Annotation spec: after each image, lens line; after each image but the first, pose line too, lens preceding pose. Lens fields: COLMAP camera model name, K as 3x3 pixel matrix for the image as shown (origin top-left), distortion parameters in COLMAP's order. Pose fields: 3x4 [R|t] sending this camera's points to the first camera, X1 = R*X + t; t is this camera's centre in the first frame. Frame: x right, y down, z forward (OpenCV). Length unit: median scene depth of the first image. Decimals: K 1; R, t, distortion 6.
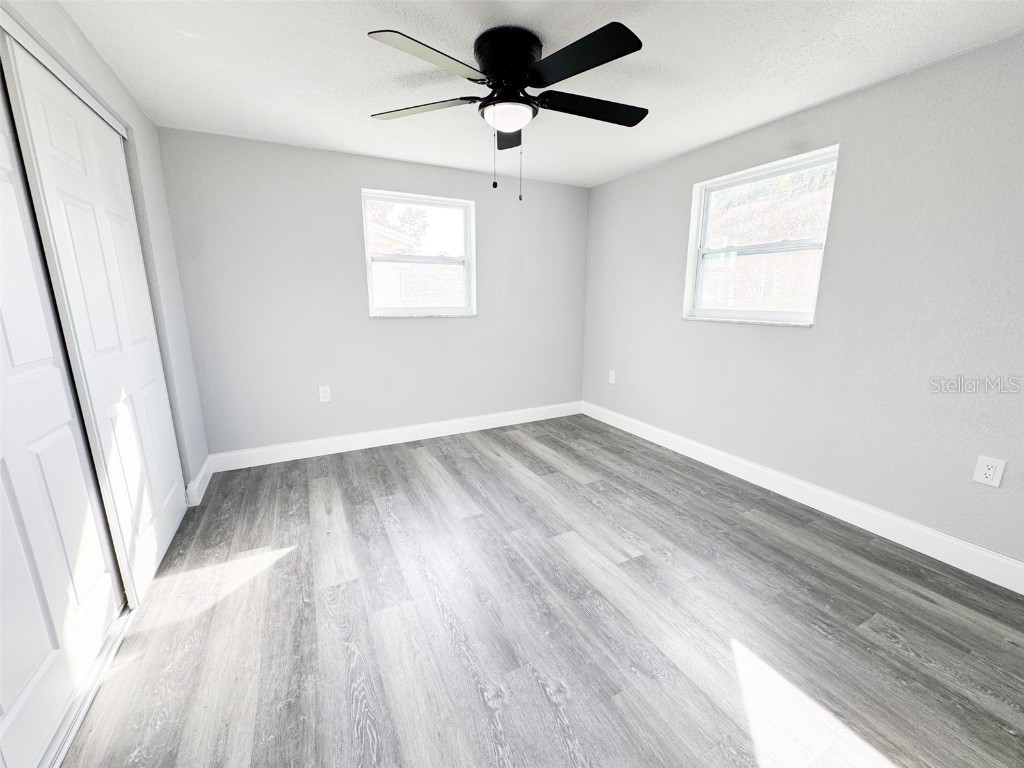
lens RADIAL K [[407.9, 0, 505.5], [0, 407.9, 386.9], [0, 0, 1]] dist [-0.003460, 0.000675]
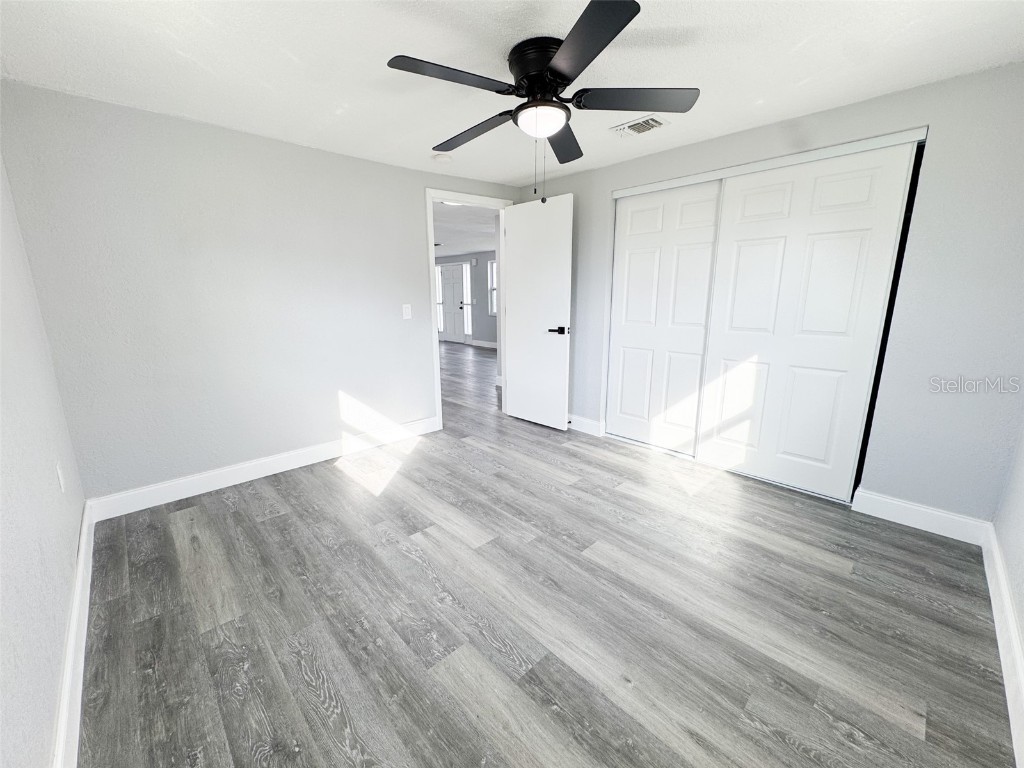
lens RADIAL K [[407.9, 0, 511.4], [0, 407.9, 382.7], [0, 0, 1]] dist [-0.003460, 0.000675]
pose [[-0.953815, 0.067114, -0.292801, 0.275239], [-0.061940, 0.909835, 0.410322, -0.316554], [0.293939, 0.409508, -0.863657, 1.380661]]
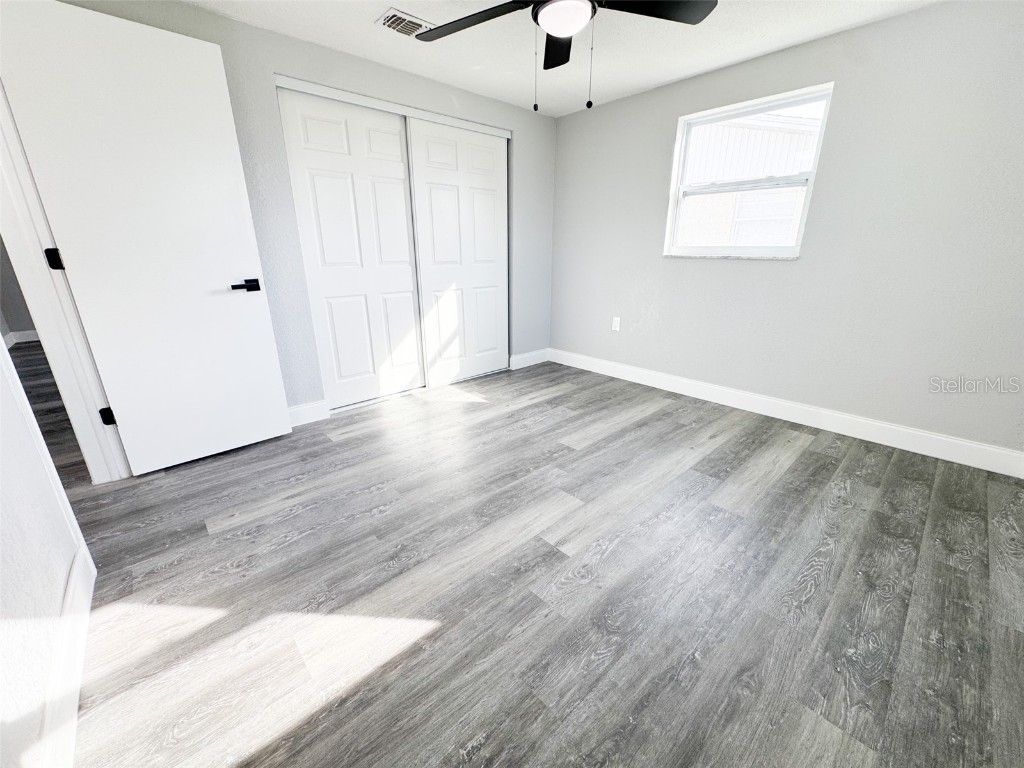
lens RADIAL K [[407.9, 0, 510.7], [0, 407.9, 382.5], [0, 0, 1]] dist [-0.003460, 0.000675]
pose [[0.270898, 0.298871, -0.915036, 0.690513], [-0.206782, 0.946456, 0.247916, -0.057962], [0.940136, 0.122053, 0.318194, 0.449588]]
